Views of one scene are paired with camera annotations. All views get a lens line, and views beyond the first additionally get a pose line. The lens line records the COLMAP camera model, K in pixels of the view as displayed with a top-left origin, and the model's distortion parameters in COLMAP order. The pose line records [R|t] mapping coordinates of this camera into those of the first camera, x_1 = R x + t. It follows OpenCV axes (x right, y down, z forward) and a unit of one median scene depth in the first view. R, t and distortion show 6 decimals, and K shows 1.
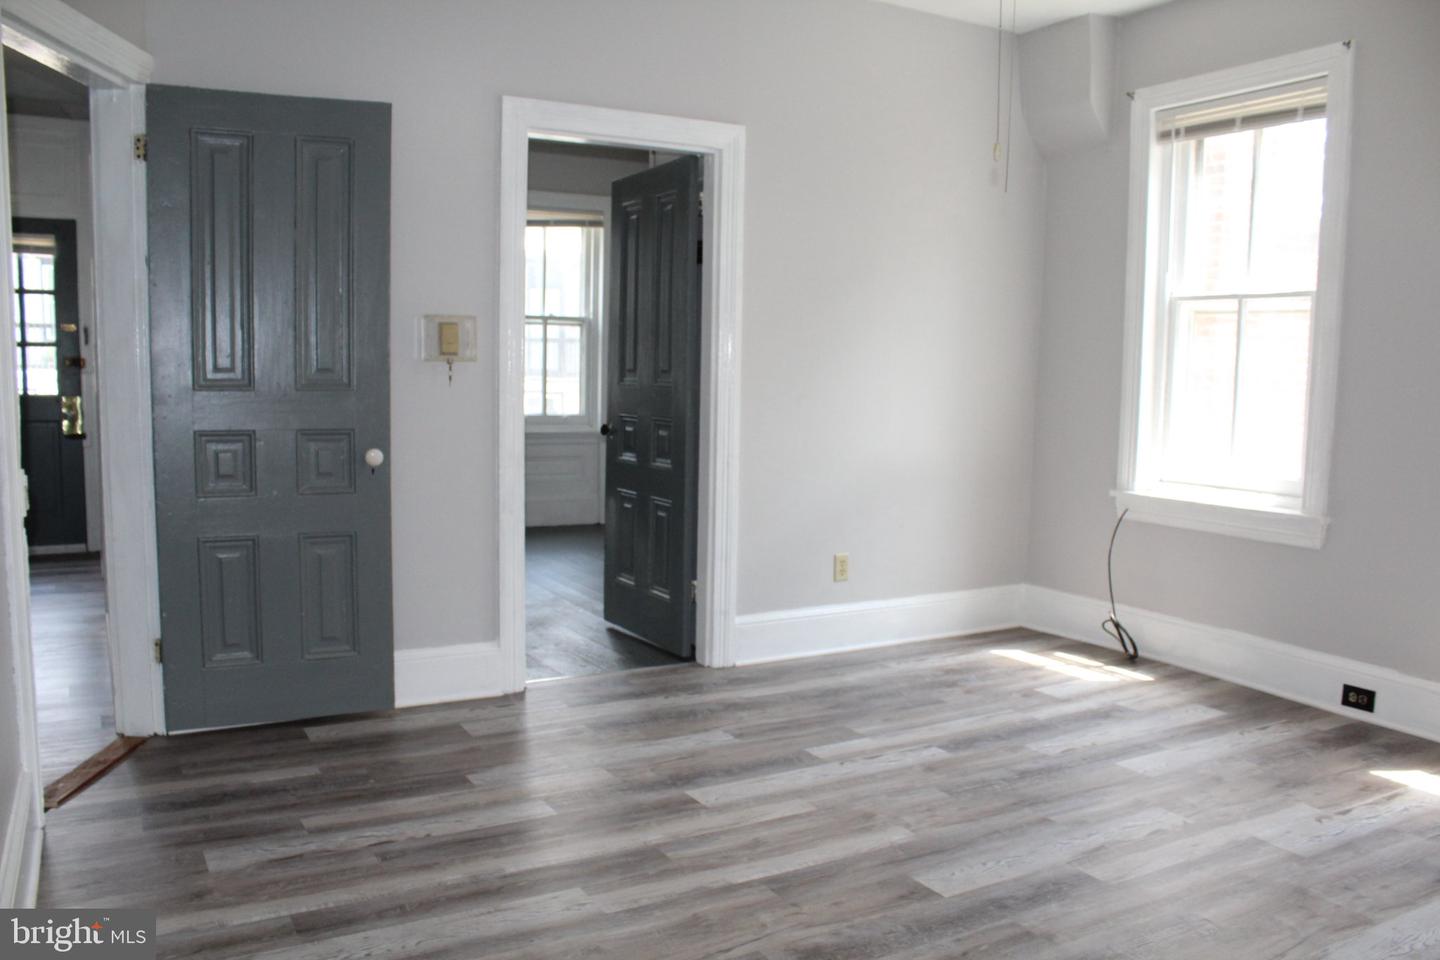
lens RADIAL K [[1160.4, 0, 712.1], [0, 1160.4, 493.9], [0, 0, 1]] dist [-0.172893, 0.140416]
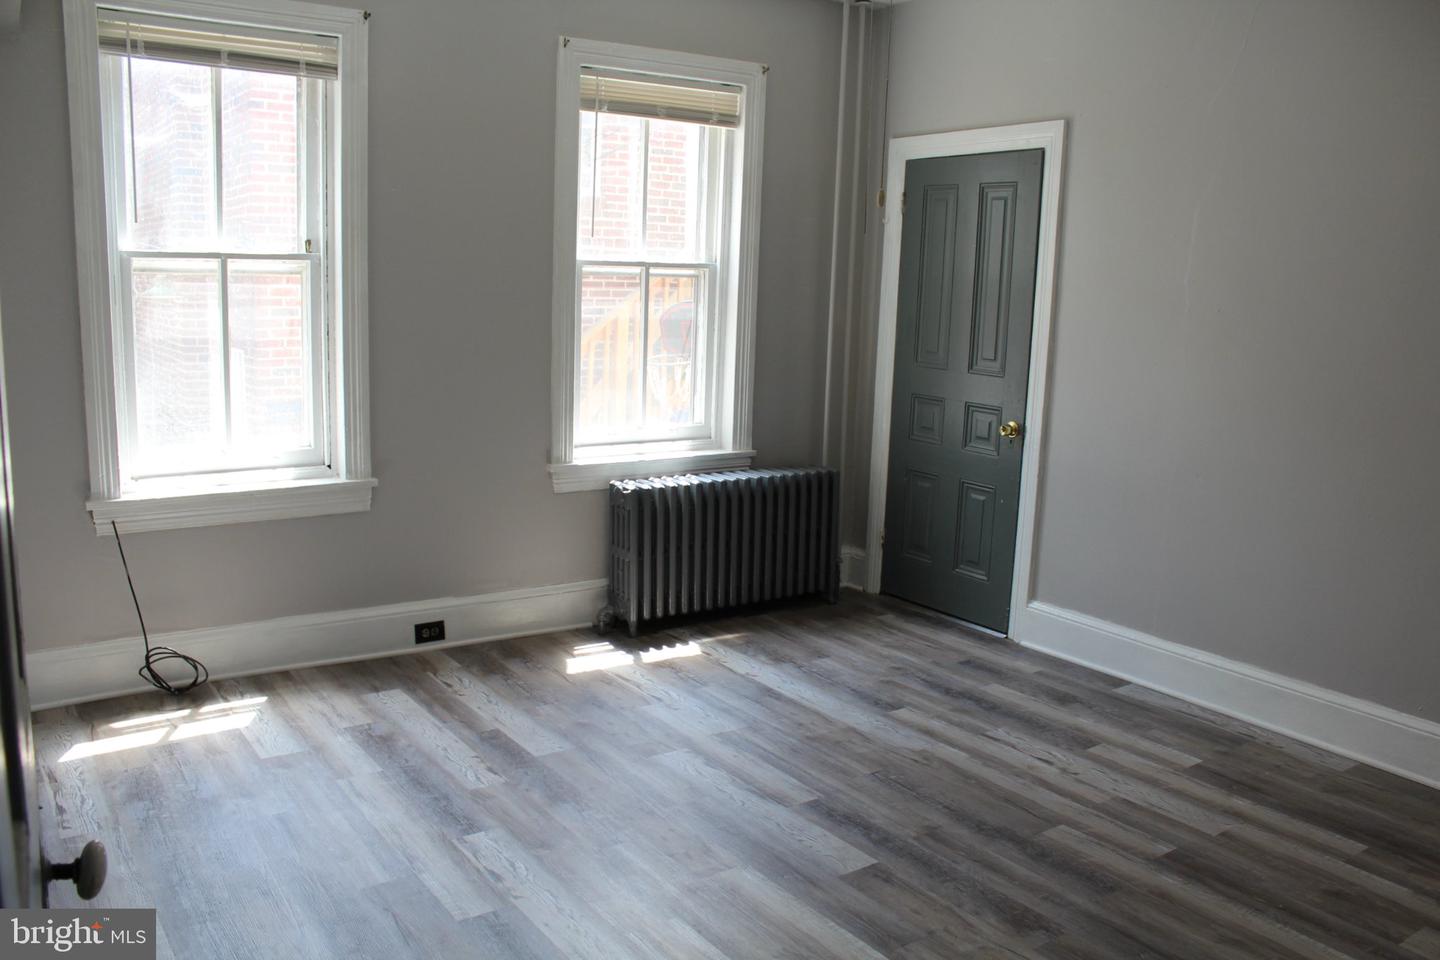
lens RADIAL K [[1160.4, 0, 712.1], [0, 1160.4, 493.9], [0, 0, 1]] dist [-0.172893, 0.140416]
pose [[-0.105419, -0.199023, 0.974308, -0.517068], [0.073330, 0.975544, 0.207210, -0.161402], [-0.991720, 0.093290, -0.088247, 0.775587]]
